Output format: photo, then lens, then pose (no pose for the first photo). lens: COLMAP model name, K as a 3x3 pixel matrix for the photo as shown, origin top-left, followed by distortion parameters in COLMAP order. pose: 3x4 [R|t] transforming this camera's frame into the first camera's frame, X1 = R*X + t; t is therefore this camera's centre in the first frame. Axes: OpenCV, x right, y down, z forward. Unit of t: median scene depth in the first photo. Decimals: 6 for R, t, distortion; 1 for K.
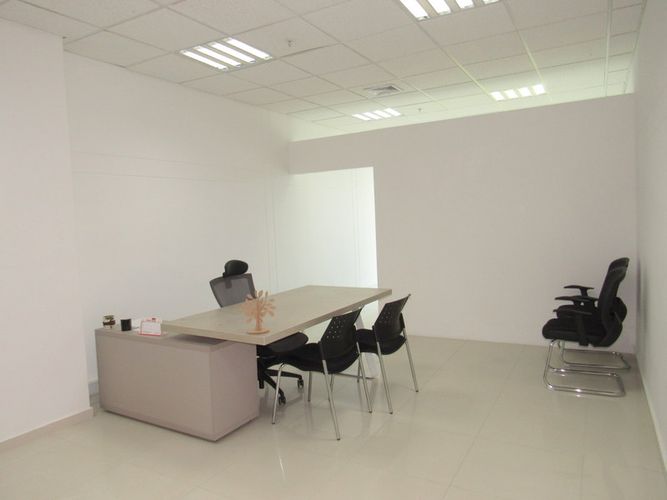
lens RADIAL K [[476.3, 0, 333.5], [0, 476.3, 250.0], [0, 0, 1]] dist [-0.019788, -0.004077]
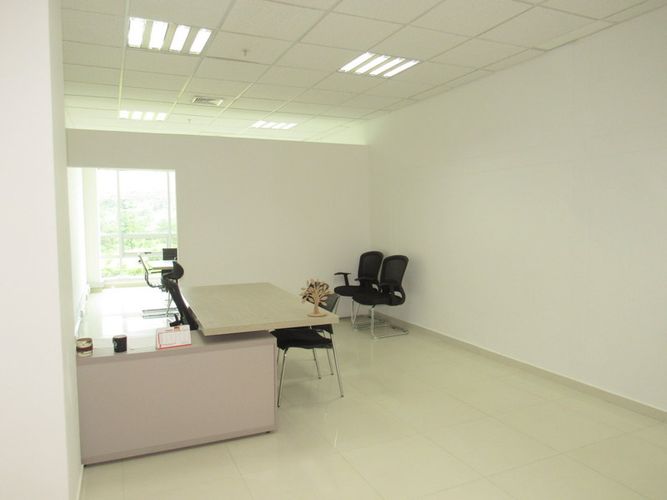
lens RADIAL K [[476.3, 0, 333.5], [0, 476.3, 250.0], [0, 0, 1]] dist [-0.019788, -0.004077]
pose [[0.576370, -0.018842, 0.816972, -0.770289], [0.042085, 0.999092, -0.006648, 0.018413], [-0.816105, 0.038214, 0.576639, 0.219608]]
